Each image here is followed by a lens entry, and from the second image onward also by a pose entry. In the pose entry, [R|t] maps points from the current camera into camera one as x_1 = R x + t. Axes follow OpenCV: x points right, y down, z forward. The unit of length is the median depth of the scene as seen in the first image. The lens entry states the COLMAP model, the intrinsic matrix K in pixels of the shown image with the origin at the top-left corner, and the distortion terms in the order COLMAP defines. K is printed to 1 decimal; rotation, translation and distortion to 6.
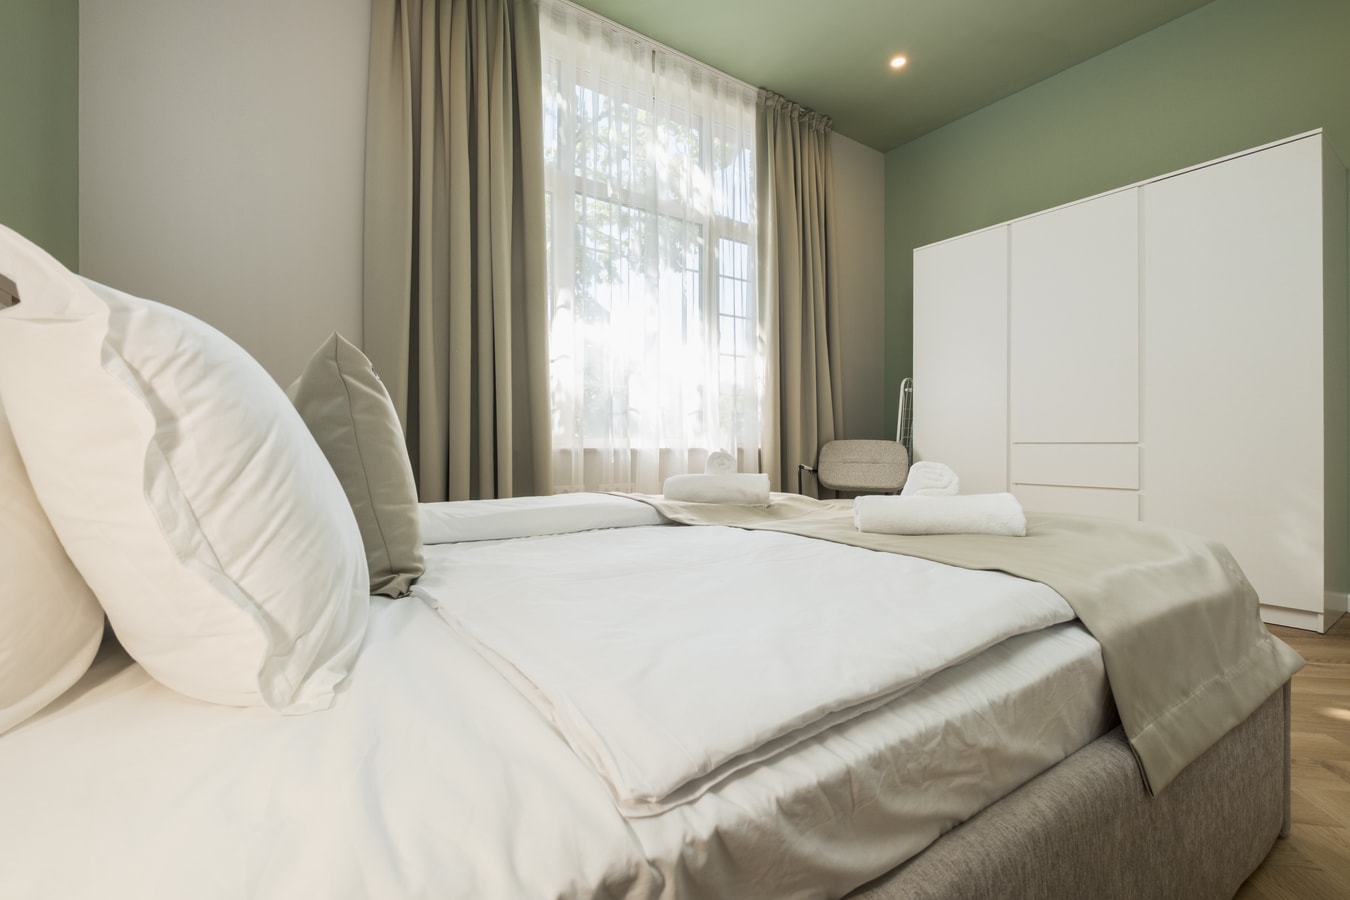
lens RADIAL K [[581.0, 0, 675.0], [0, 581.0, 450.0], [0, 0, 1]] dist [0.000570, 0.000010]
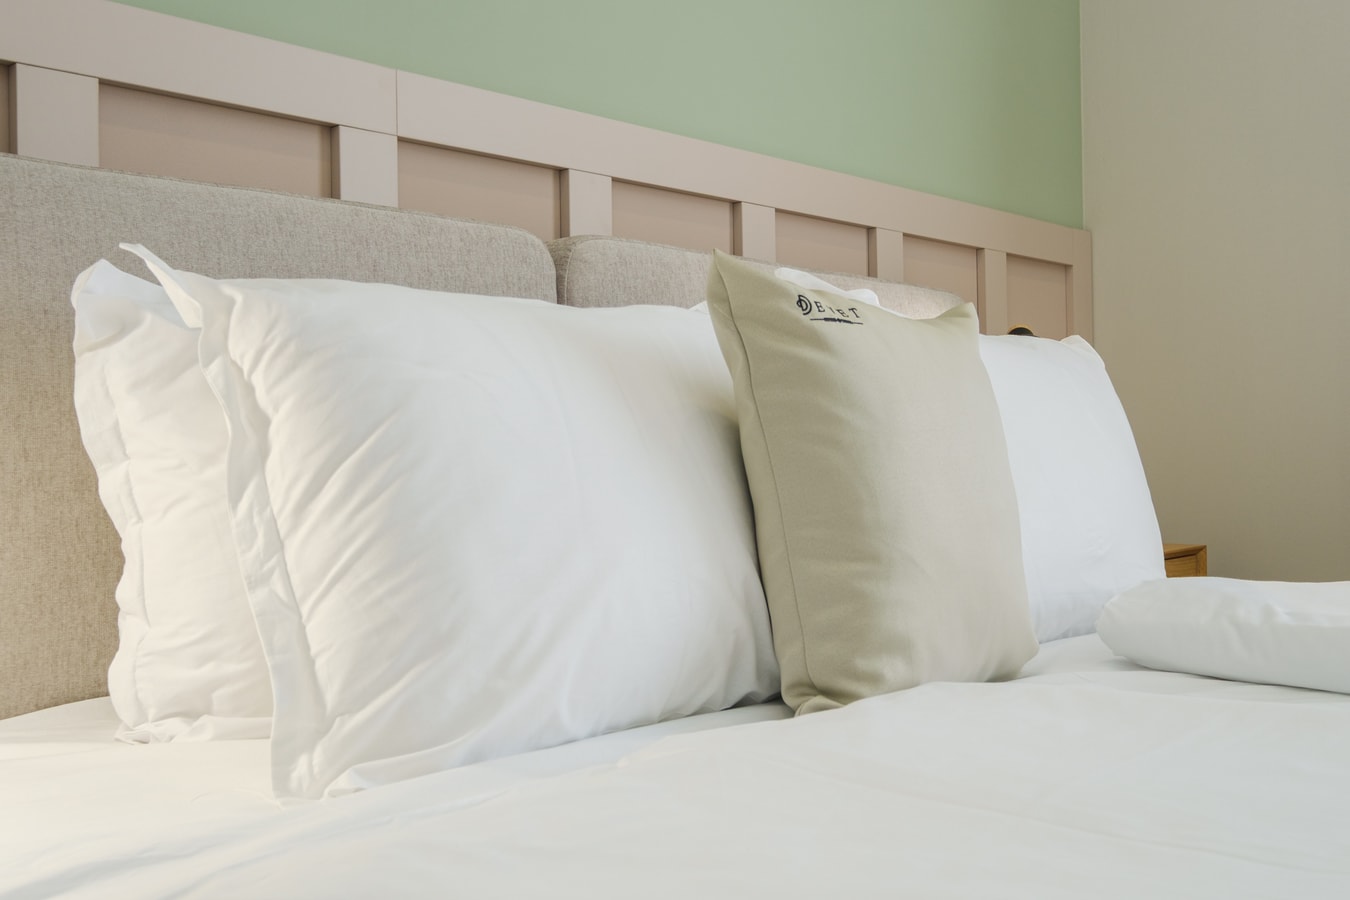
lens RADIAL K [[1354.6, 0, 675.9], [0, 1354.6, 446.6], [0, 0, 1]] dist [-0.001245, -0.004289]
pose [[0.221587, -0.000123, -0.975141, 1.165431], [0.005812, 0.999982, 0.001195, -0.013810], [0.975123, -0.005932, 0.221584, 1.097095]]
